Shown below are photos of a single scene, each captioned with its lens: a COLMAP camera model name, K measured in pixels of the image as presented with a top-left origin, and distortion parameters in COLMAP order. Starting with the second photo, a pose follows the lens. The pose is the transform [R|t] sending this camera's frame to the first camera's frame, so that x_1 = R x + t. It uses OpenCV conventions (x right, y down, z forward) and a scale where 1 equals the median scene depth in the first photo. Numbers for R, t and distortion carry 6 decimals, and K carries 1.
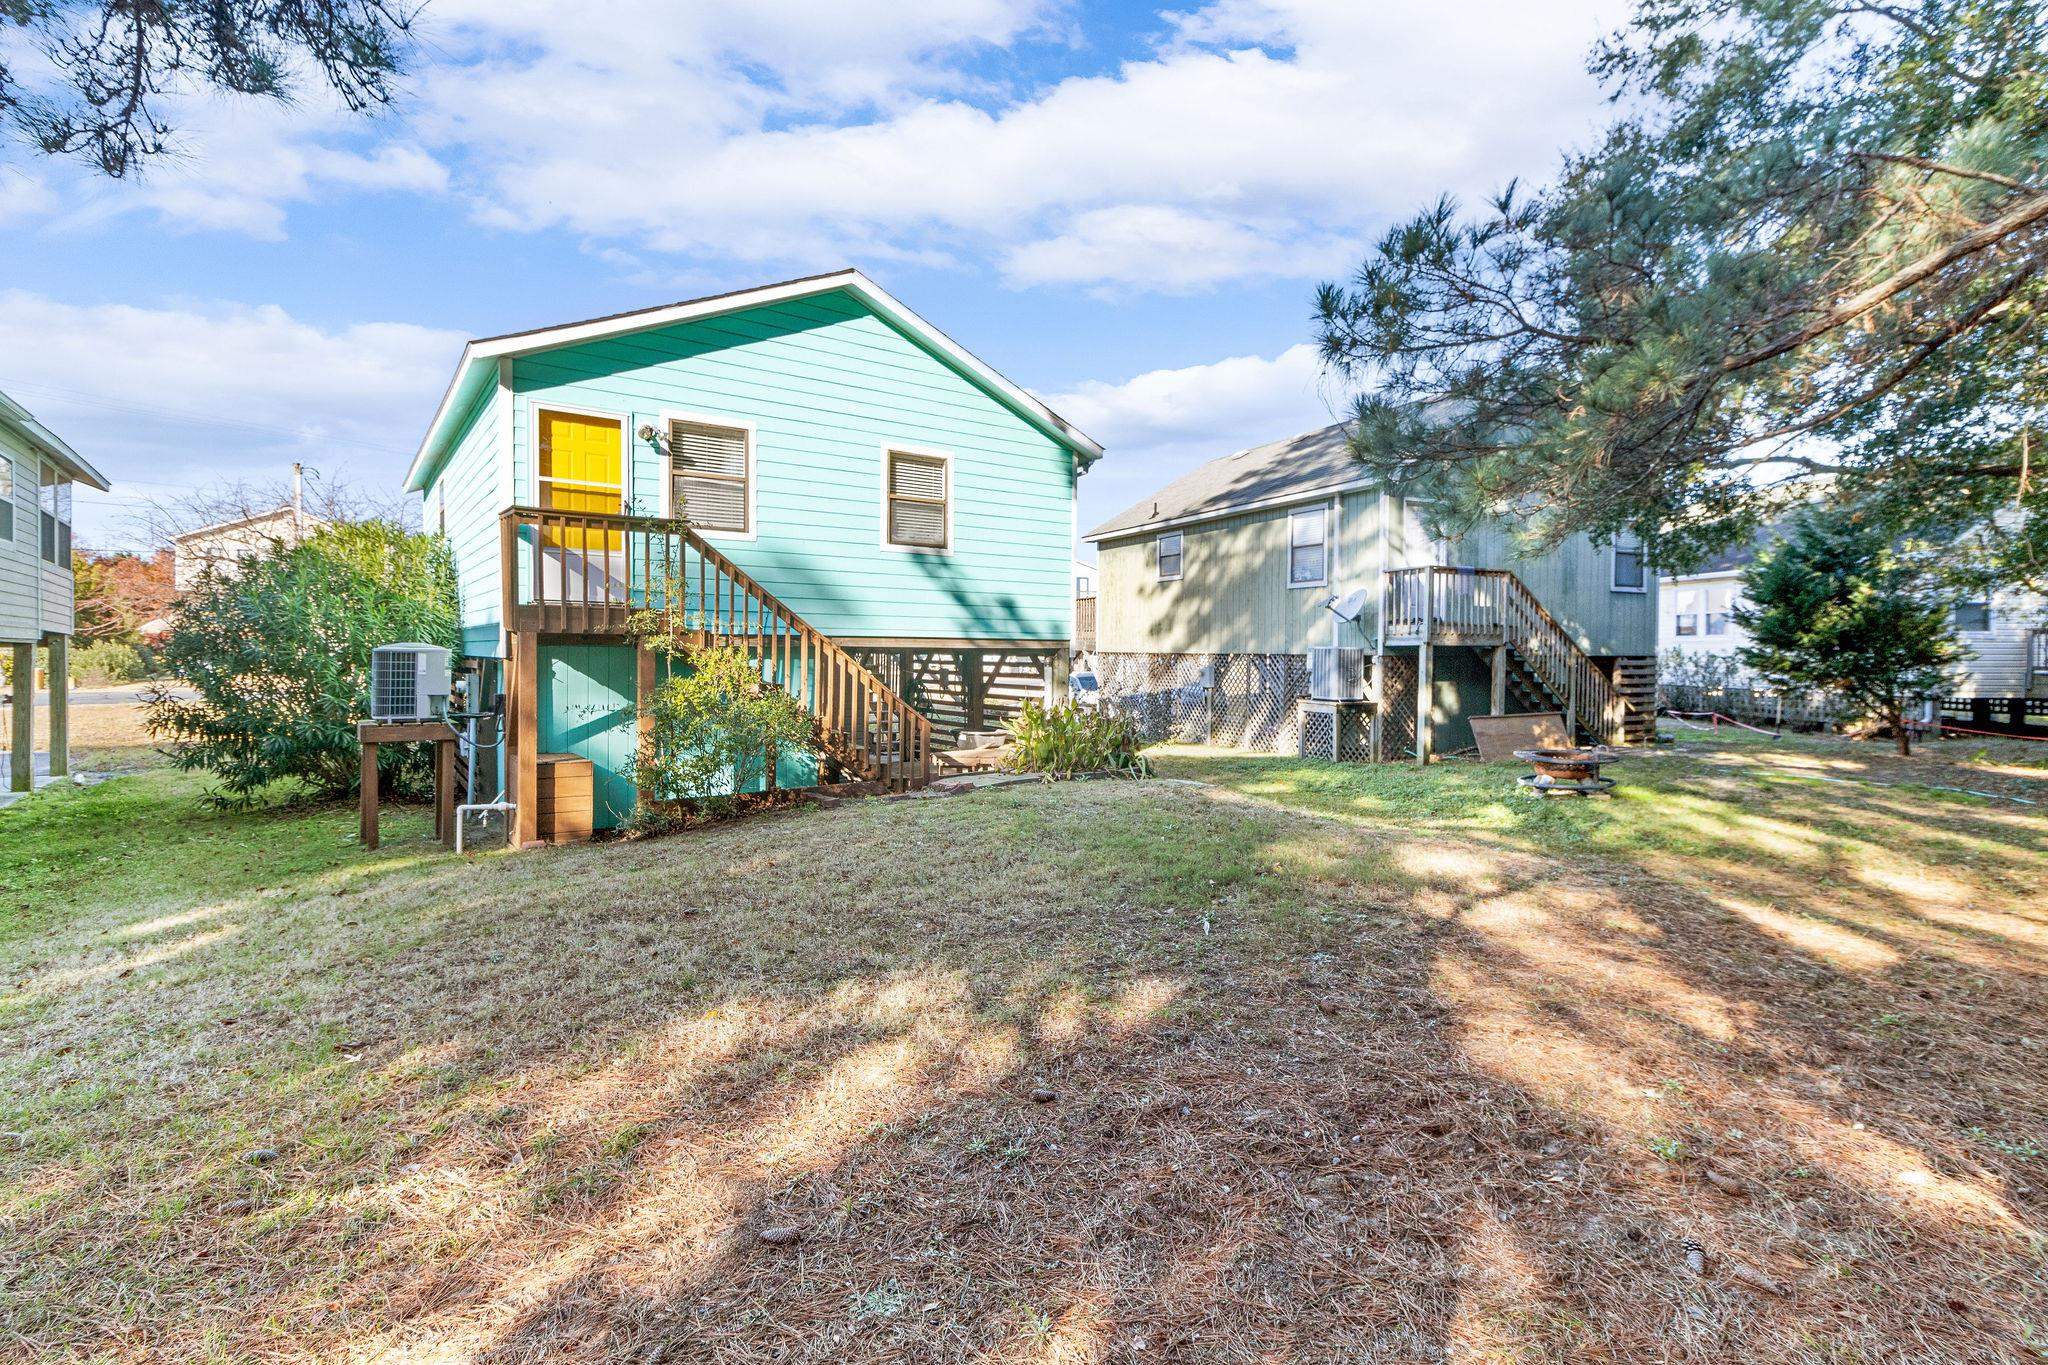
lens RADIAL K [[916.7, 0, 1020.3], [0, 916.7, 660.0], [0, 0, 1]] dist [0.013282, 0.000343]
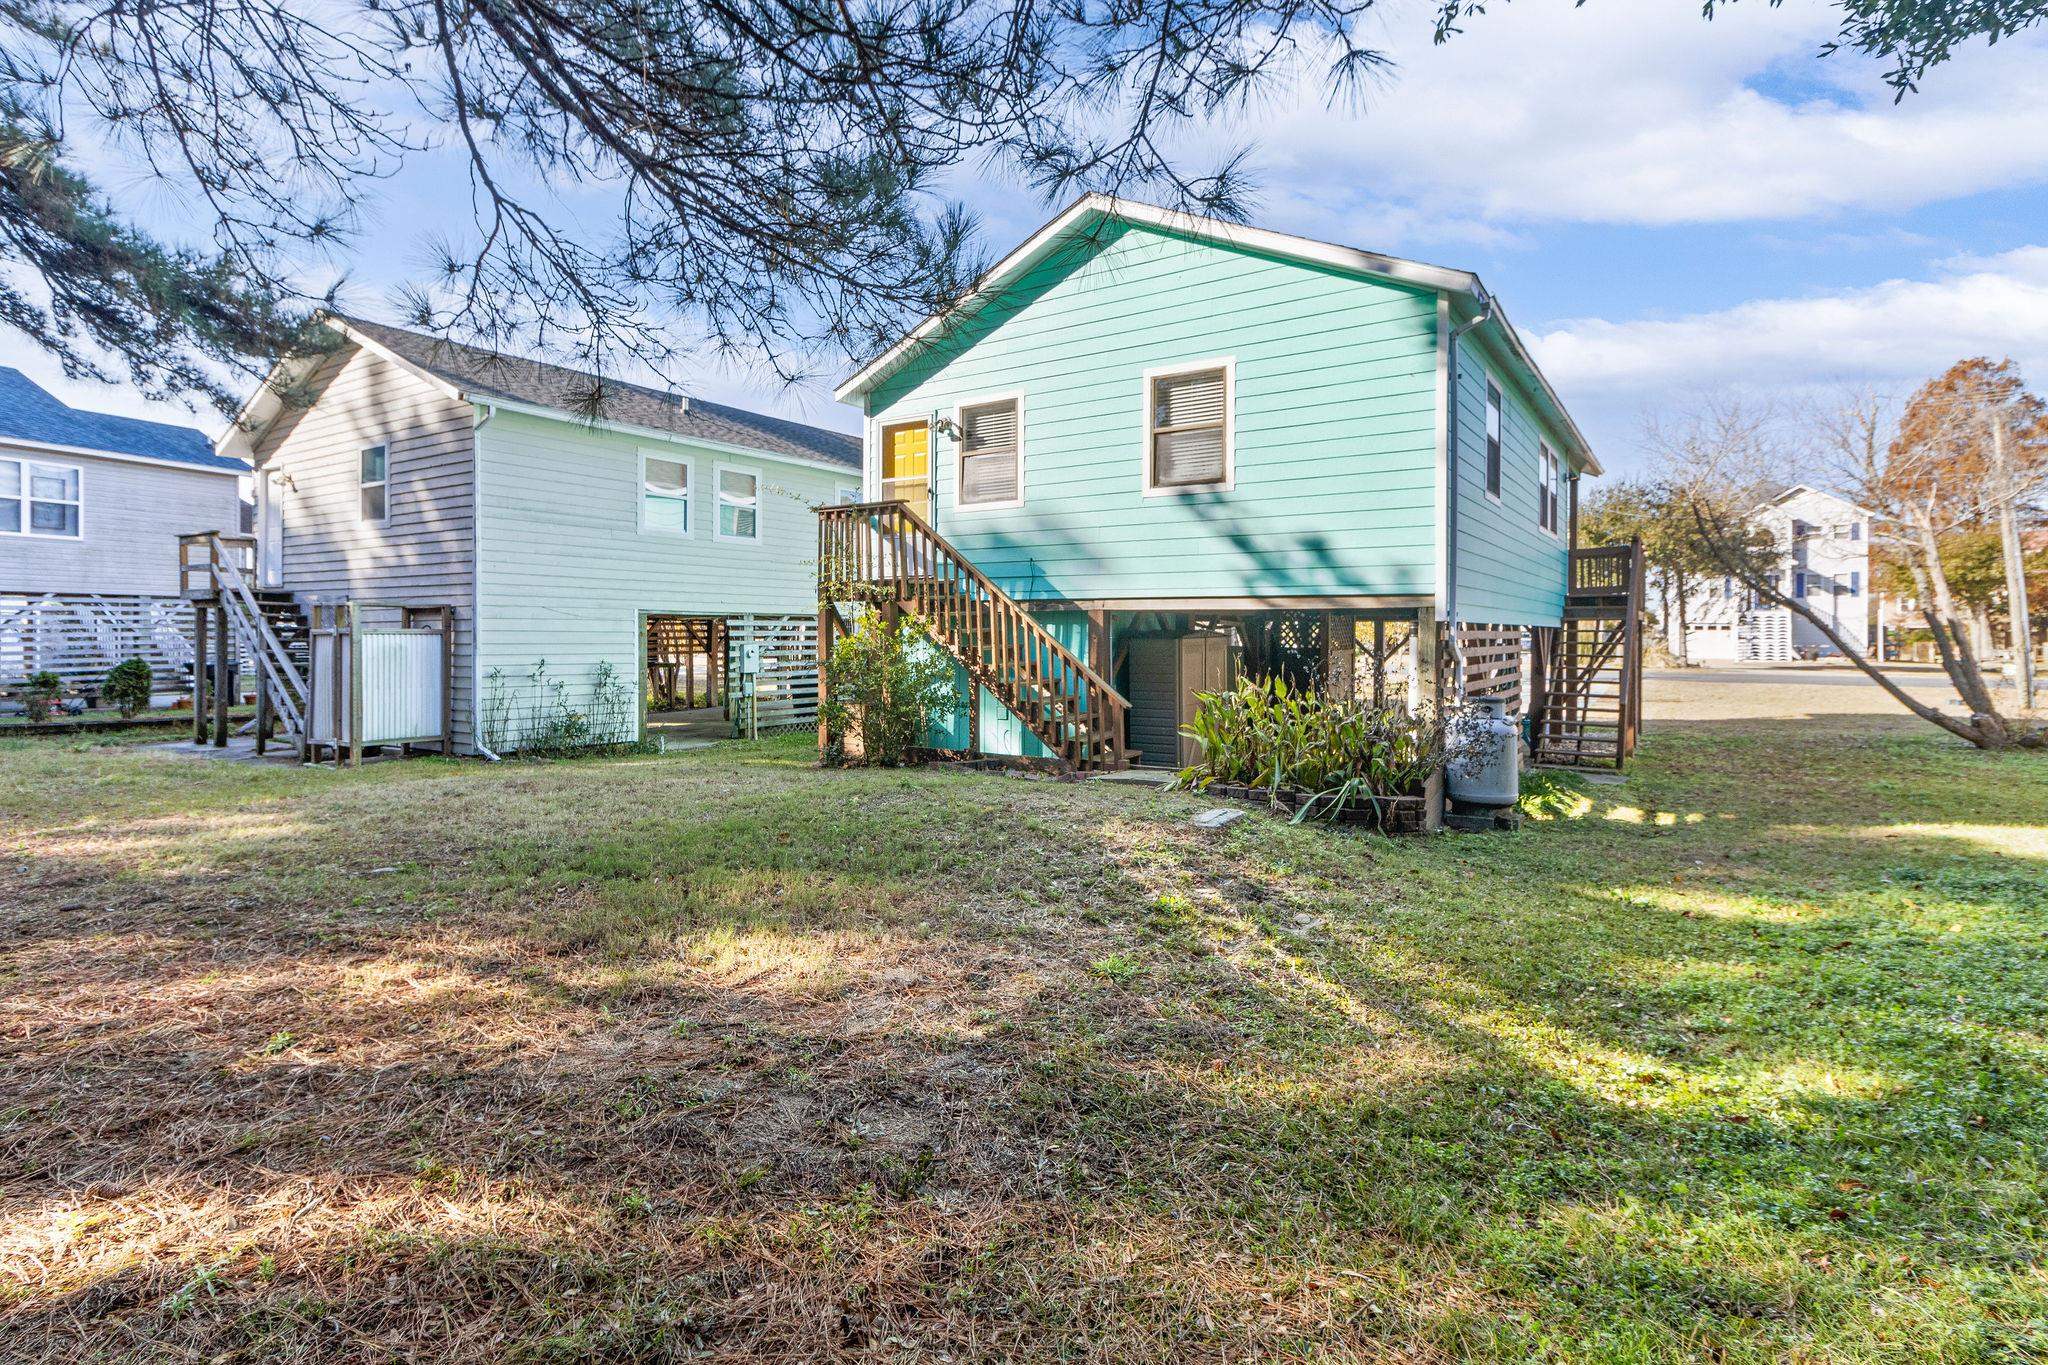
lens RADIAL K [[979.2, 0, 1041.1], [0, 979.2, 640.1], [0, 0, 1]] dist [0.028727, -0.000006]
pose [[0.395366, 0.002800, -0.918519, 0.657238], [-0.012796, 0.999915, -0.002460, 0.018693], [0.918435, 0.012726, 0.395368, 0.547212]]
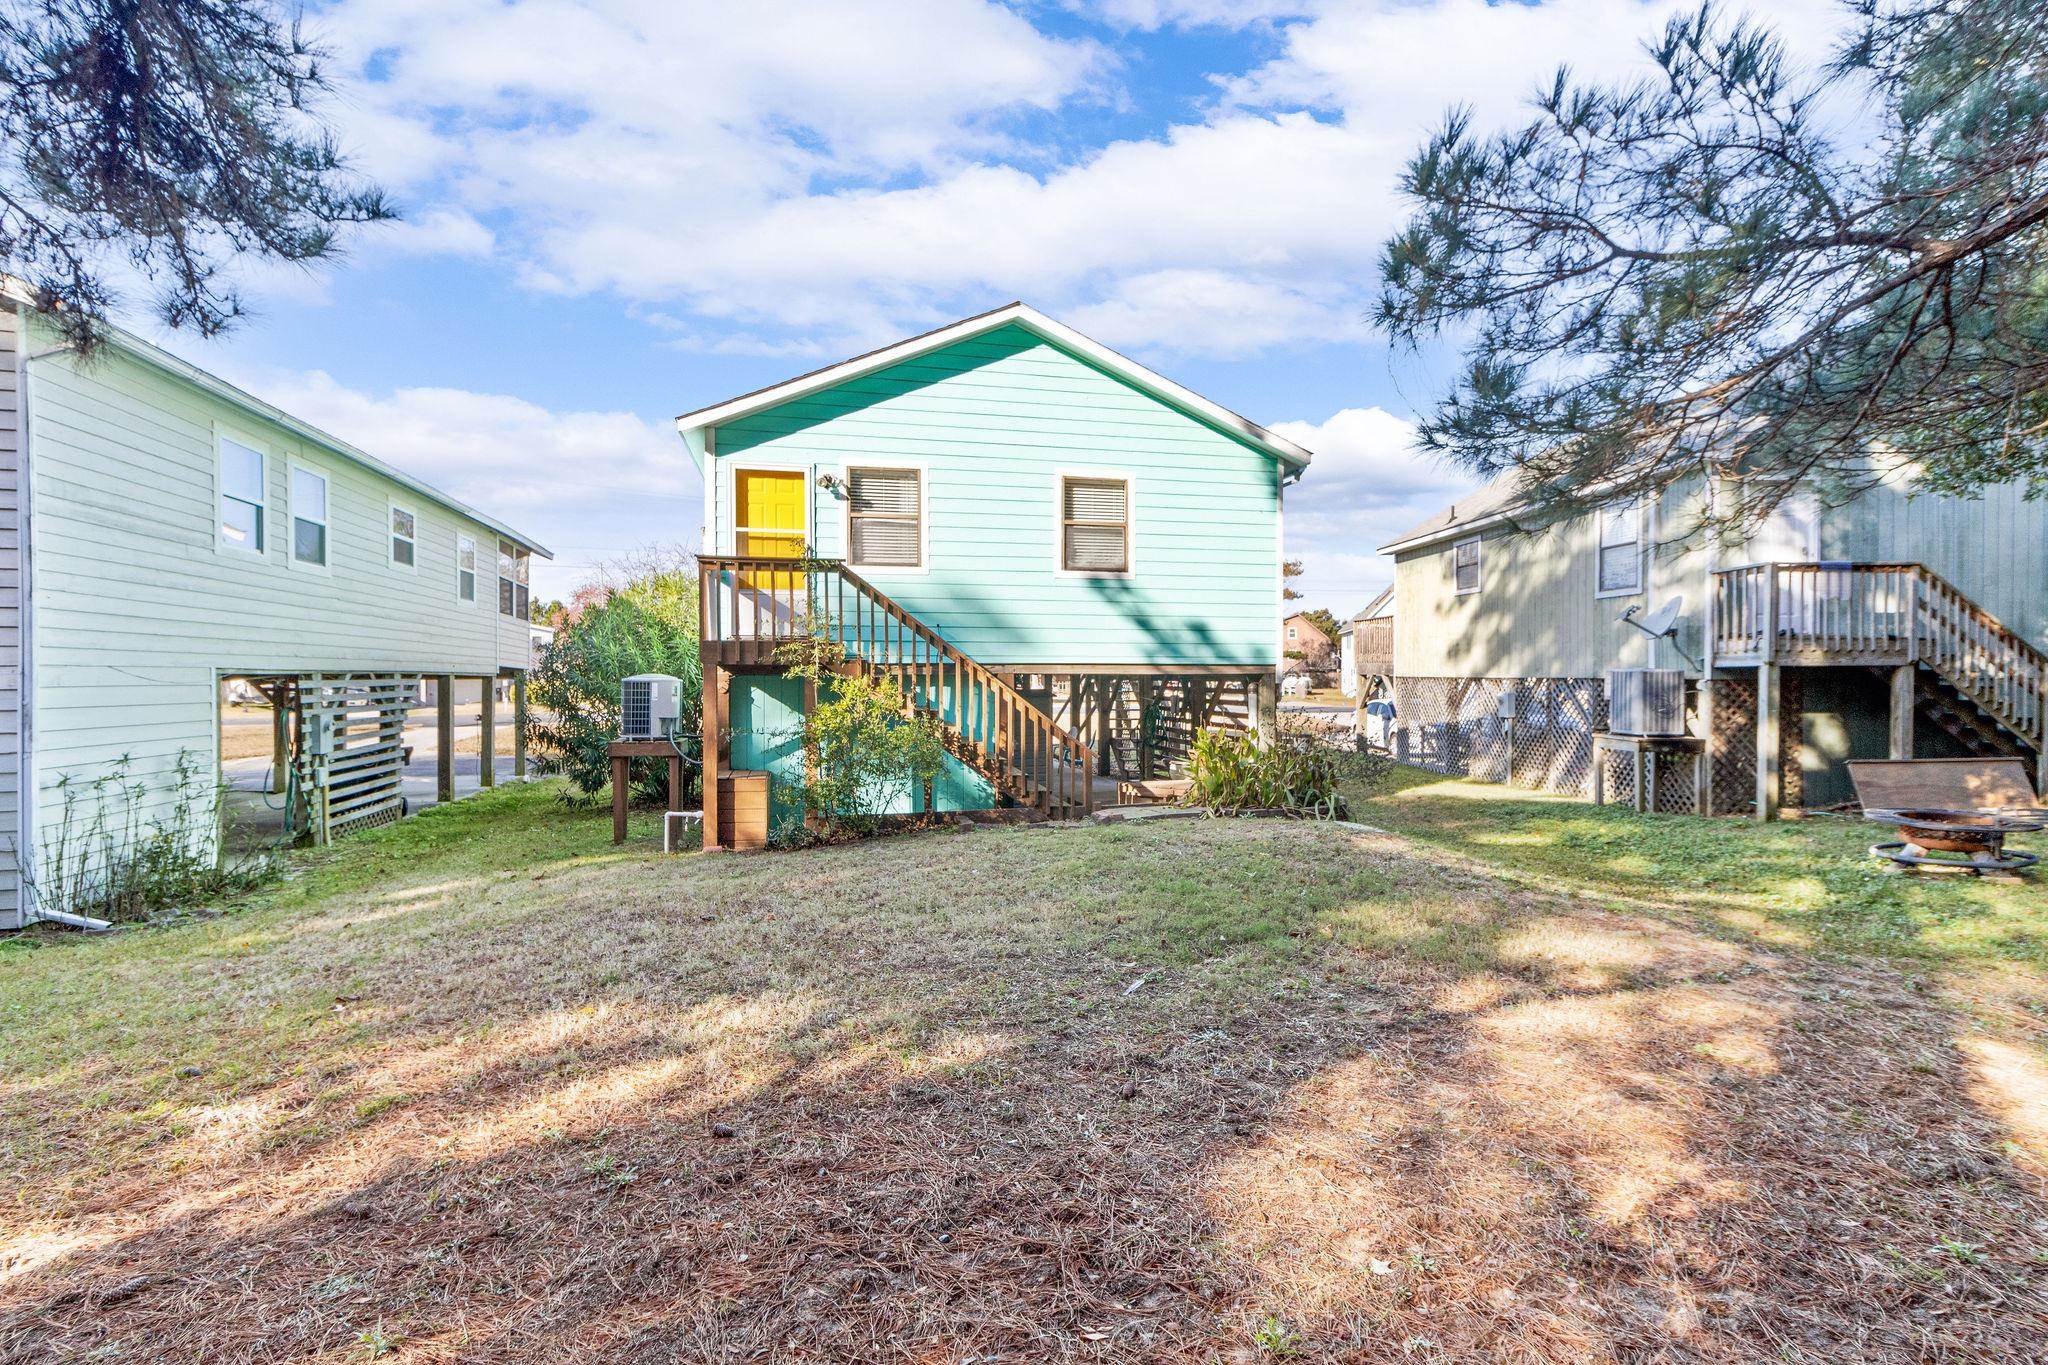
lens RADIAL K [[932.4, 0, 1070.2], [0, 932.4, 674.2], [0, 0, 1]] dist [0.015451, -0.000058]
pose [[0.928204, -0.007592, -0.371993, 0.240054], [0.002849, 0.999908, -0.013298, -0.000459], [0.372060, 0.011284, 0.928140, 0.064070]]
